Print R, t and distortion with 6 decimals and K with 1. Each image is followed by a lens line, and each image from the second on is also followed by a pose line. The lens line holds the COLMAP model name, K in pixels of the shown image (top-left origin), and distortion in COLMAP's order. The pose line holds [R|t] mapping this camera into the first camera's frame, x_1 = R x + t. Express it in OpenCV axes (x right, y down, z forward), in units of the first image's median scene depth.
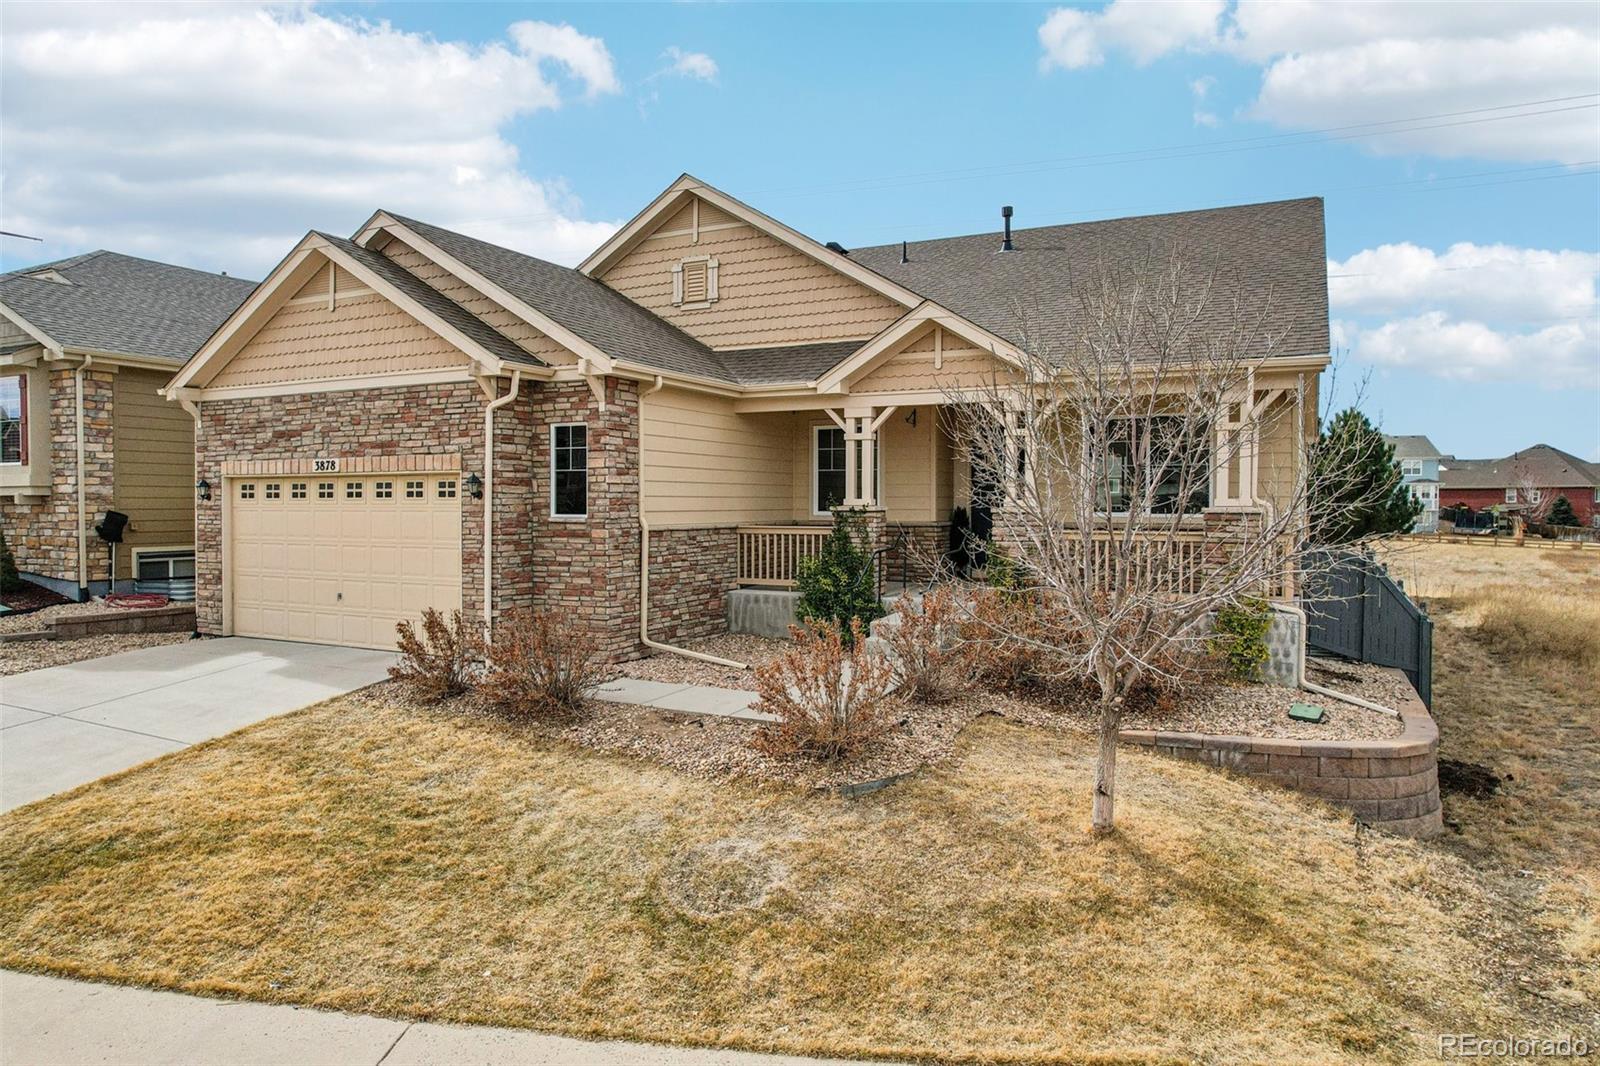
lens RADIAL K [[1063.6, 0, 794.4], [0, 1063.6, 507.4], [0, 0, 1]] dist [-0.091033, 0.083829]
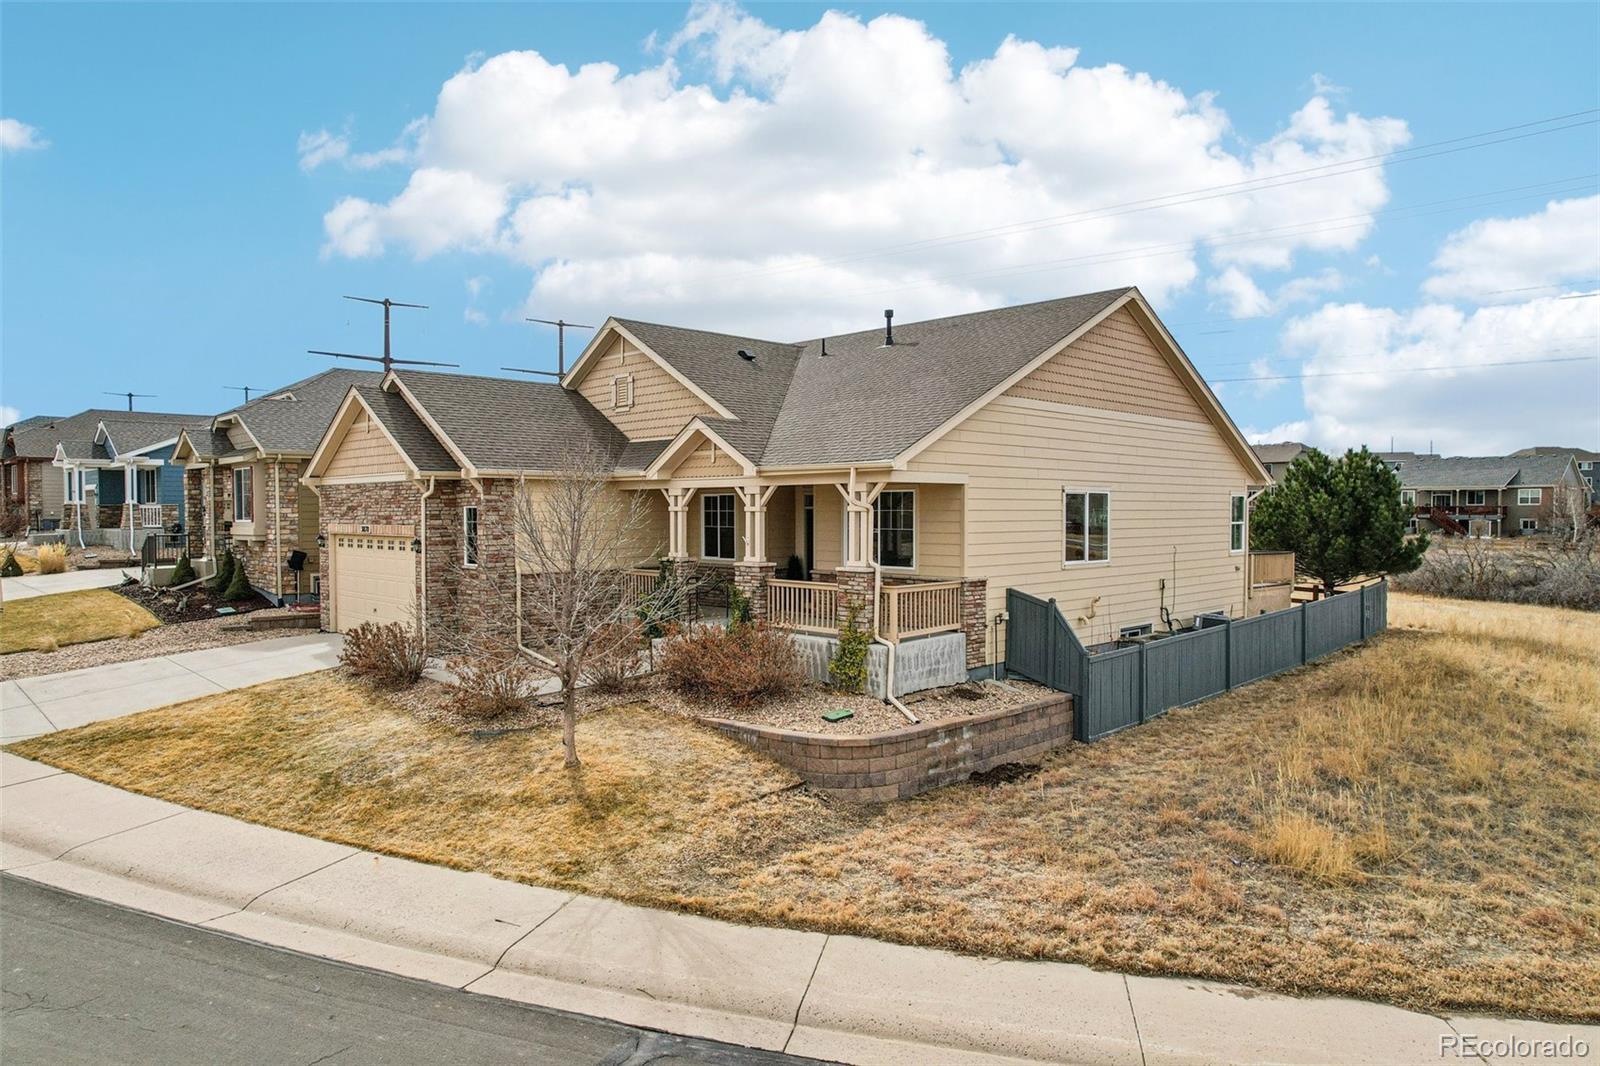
lens RADIAL K [[1063.6, 0, 794.4], [0, 1063.6, 507.4], [0, 0, 1]] dist [-0.091033, 0.083829]
pose [[0.943723, -0.004025, -0.330712, 0.690388], [0.002796, 0.999987, -0.004192, -0.062641], [0.330724, 0.003031, 0.943723, -0.298604]]
